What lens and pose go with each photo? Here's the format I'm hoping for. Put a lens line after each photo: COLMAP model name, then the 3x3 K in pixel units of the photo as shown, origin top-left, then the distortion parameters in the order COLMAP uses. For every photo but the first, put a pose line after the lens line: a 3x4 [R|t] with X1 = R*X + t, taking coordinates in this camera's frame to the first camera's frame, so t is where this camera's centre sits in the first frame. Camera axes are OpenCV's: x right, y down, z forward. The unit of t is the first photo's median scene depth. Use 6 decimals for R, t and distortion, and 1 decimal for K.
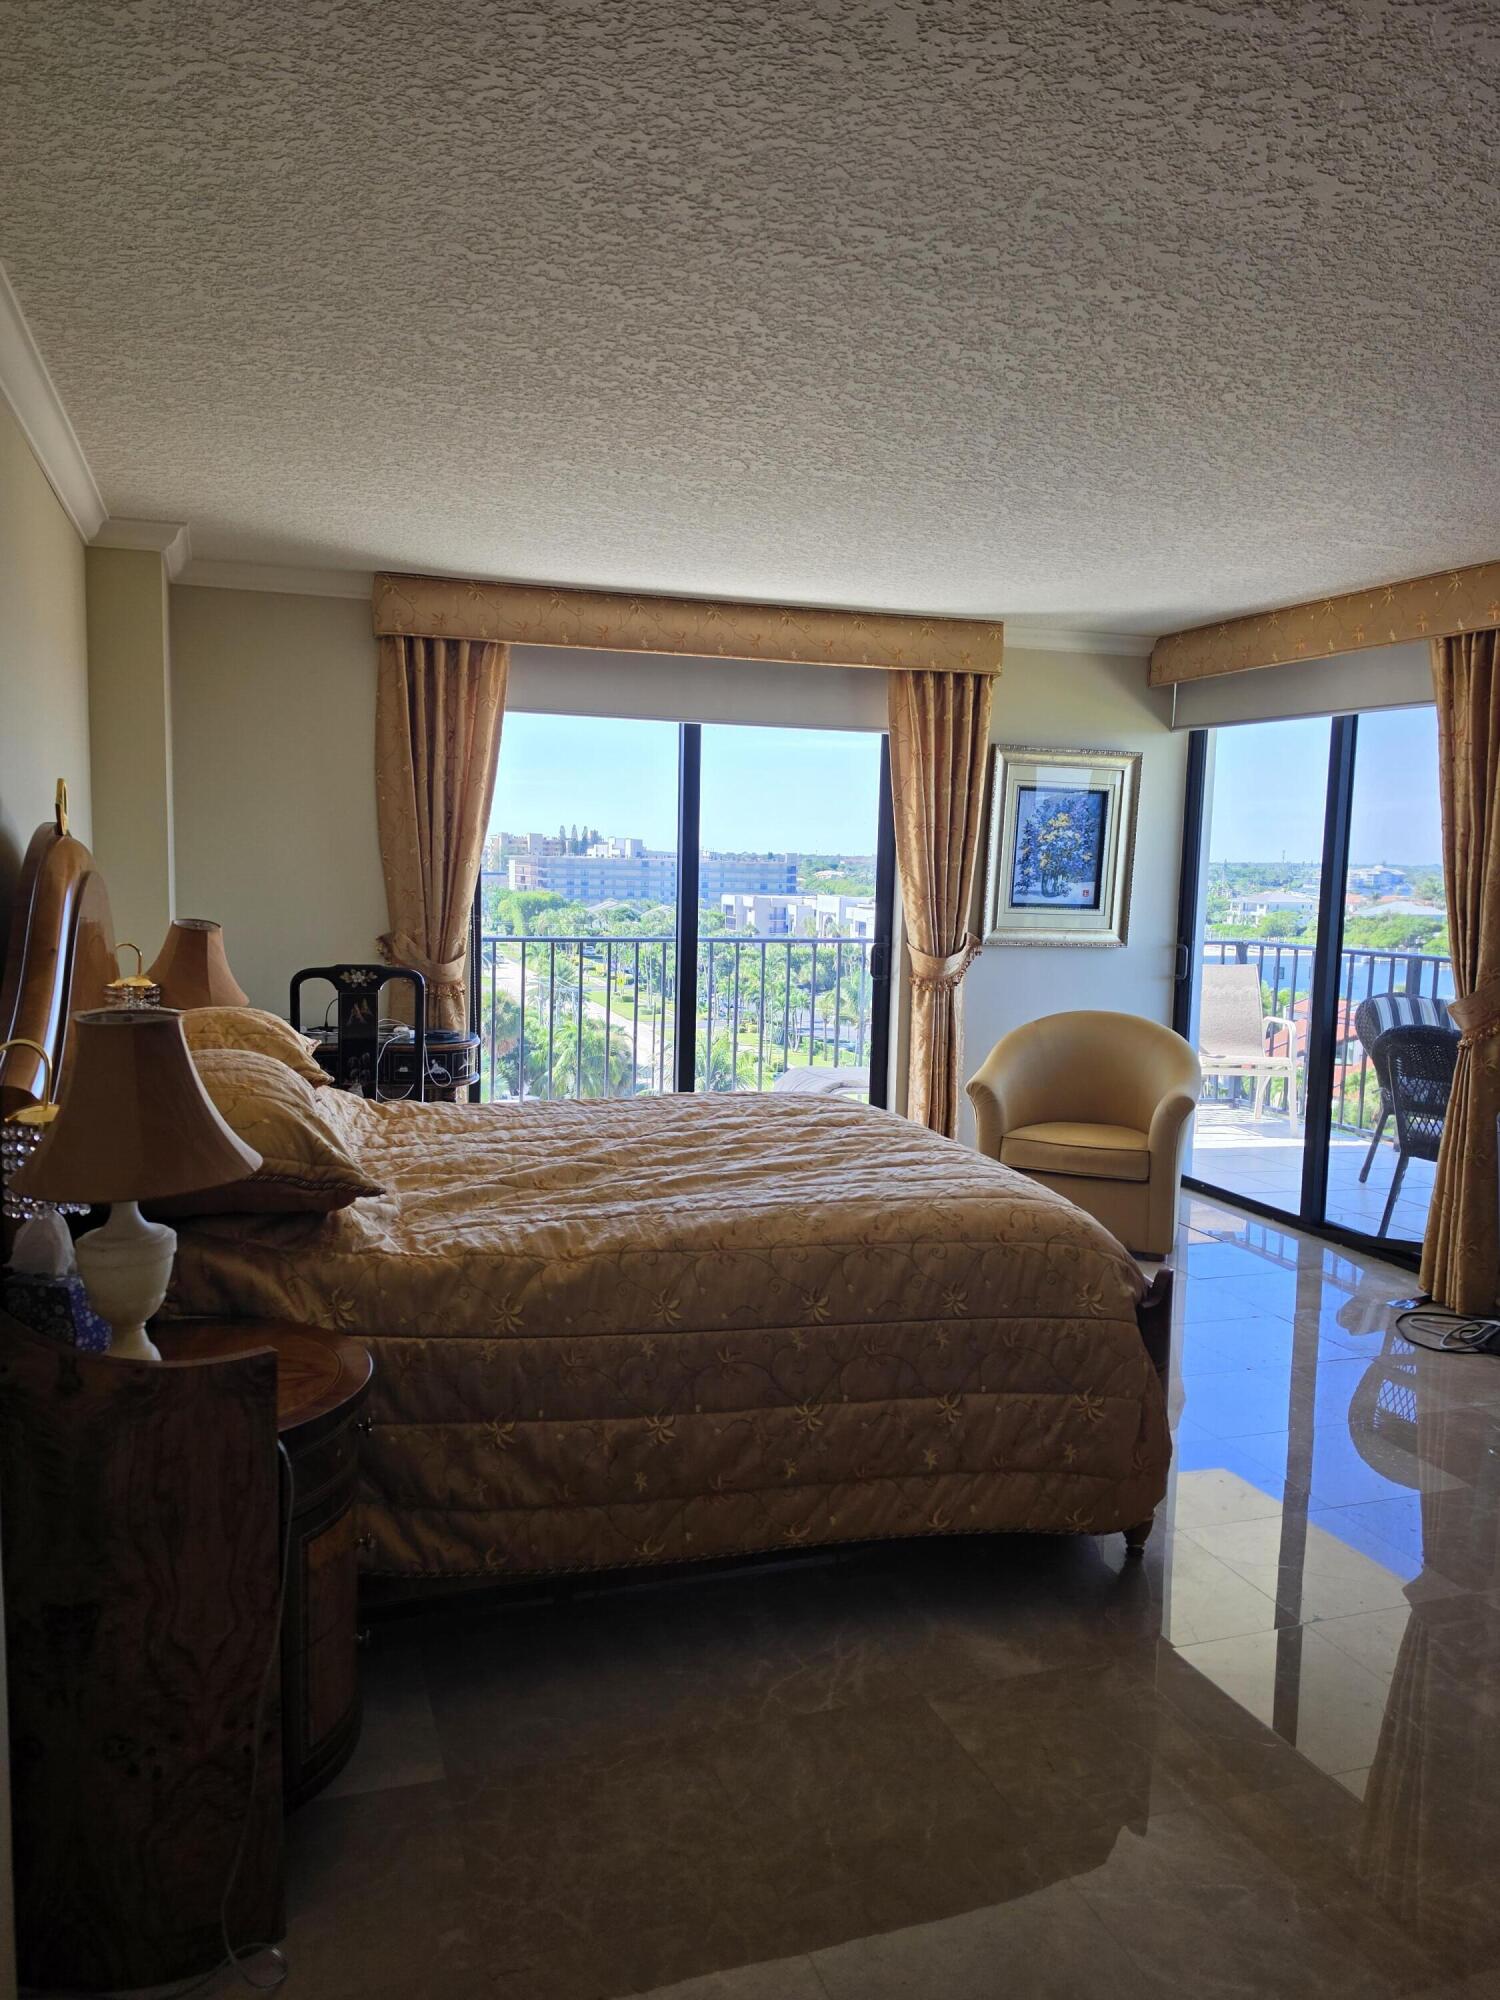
lens RADIAL K [[1482.7, 0, 750.0], [0, 1482.7, 1000.0], [0, 0, 1]] dist [0.116265, -0.187345]
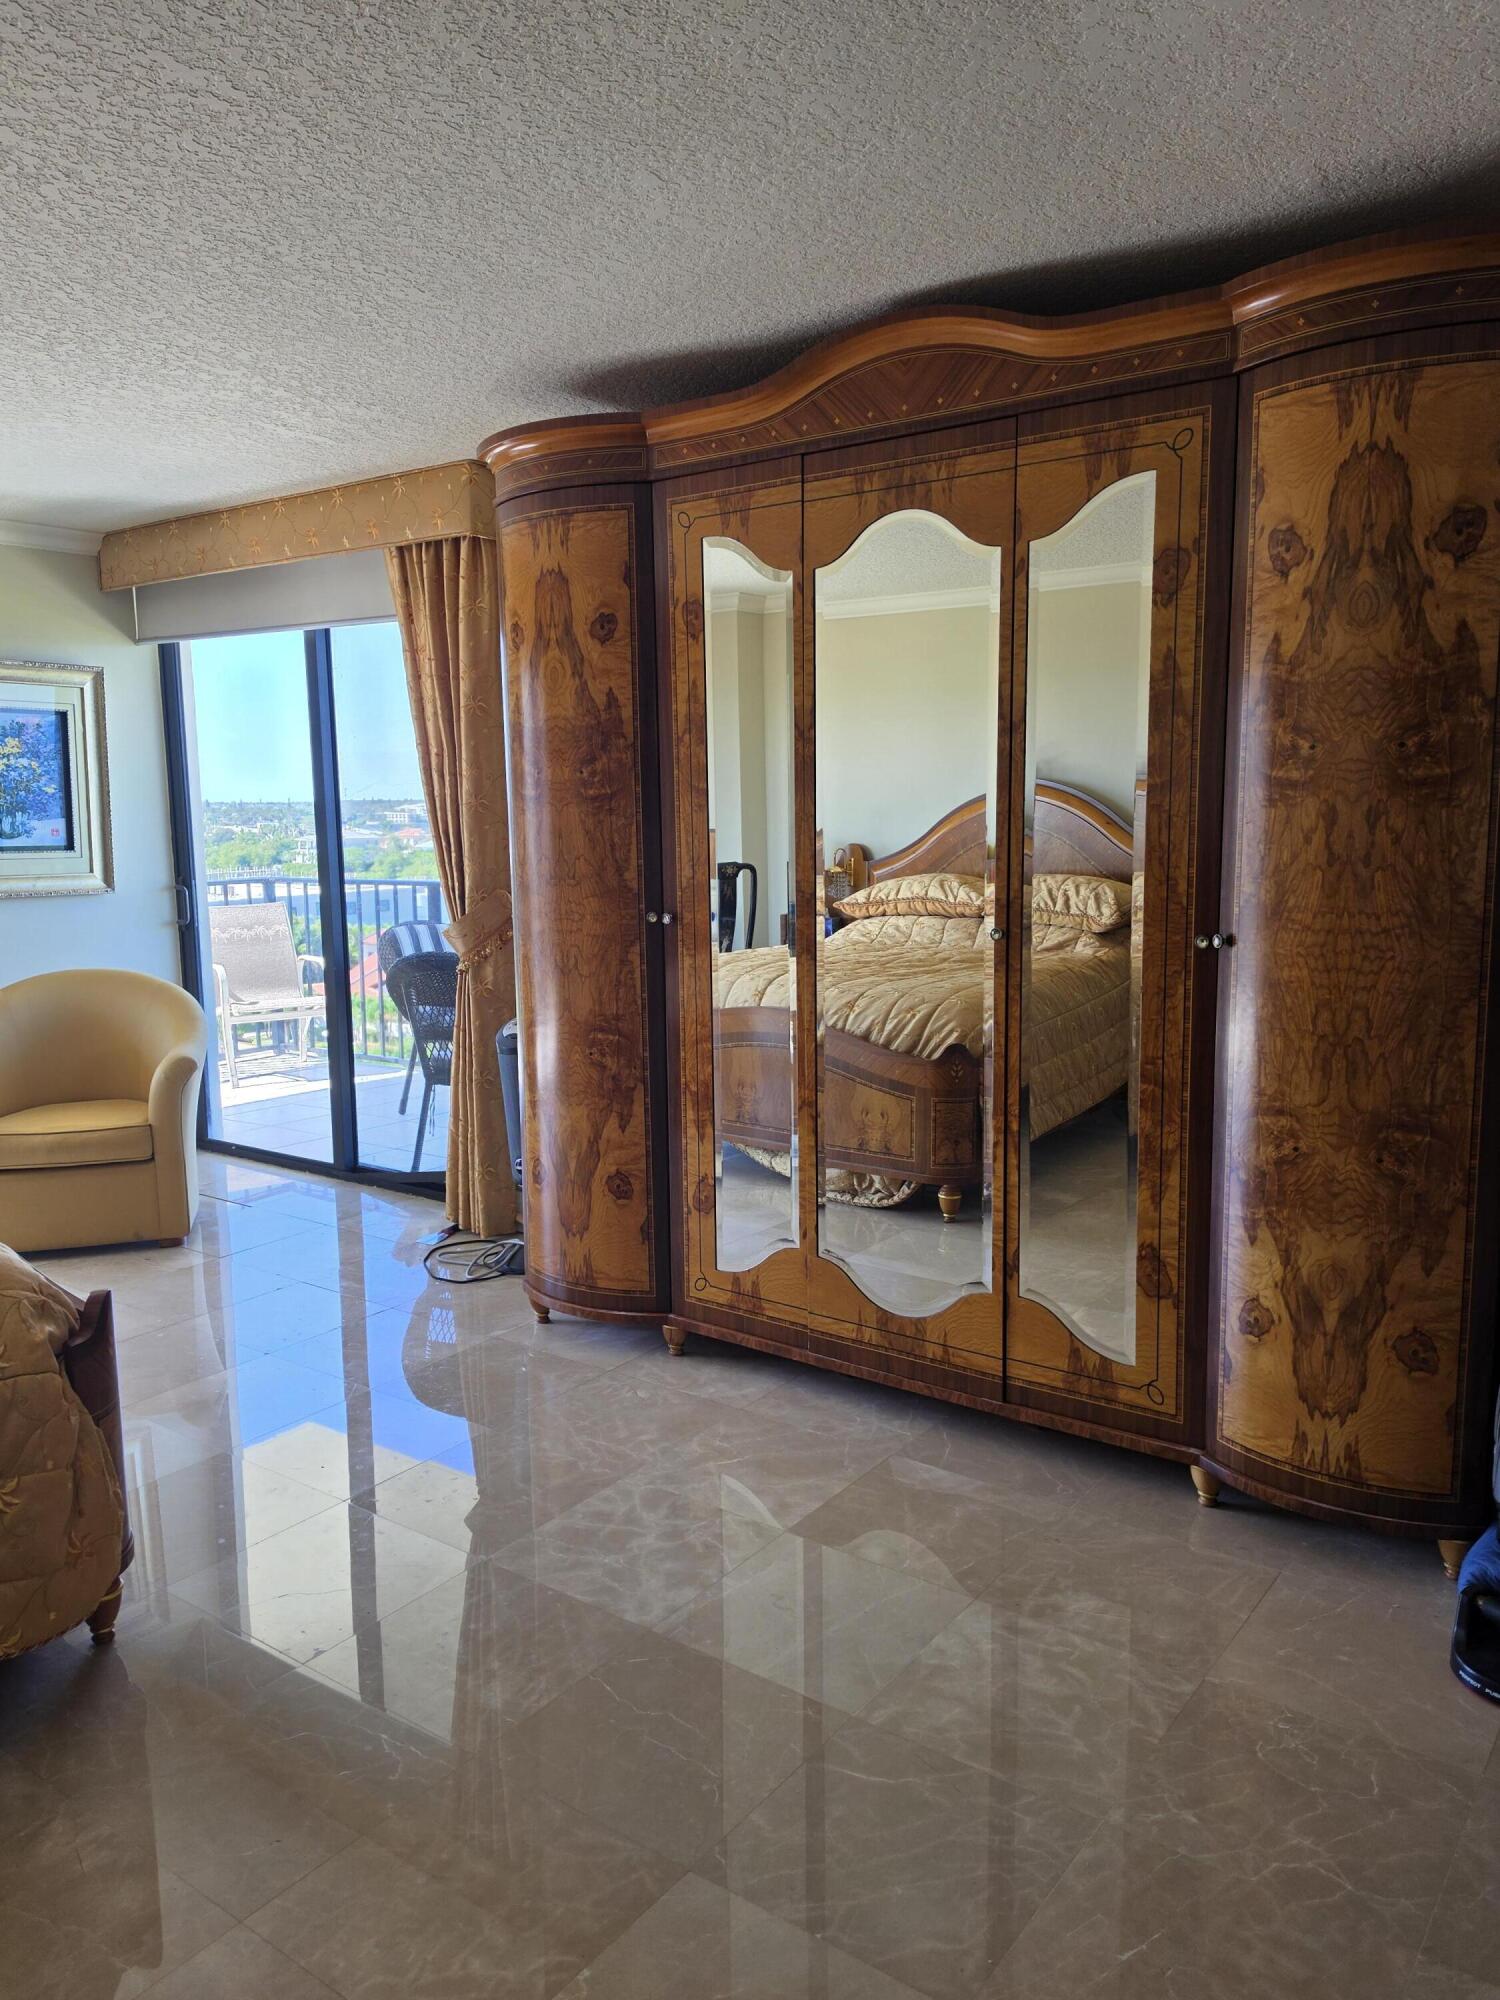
lens RADIAL K [[1494.4, 0, 750.0], [0, 1494.4, 1000.0], [0, 0, 1]] dist [0.107508, -0.096349]
pose [[0.823128, -0.112632, 0.556574, 0.070626], [0.090202, 0.993622, 0.067675, 0.000388], [-0.560646, -0.005501, 0.828037, 0.070924]]
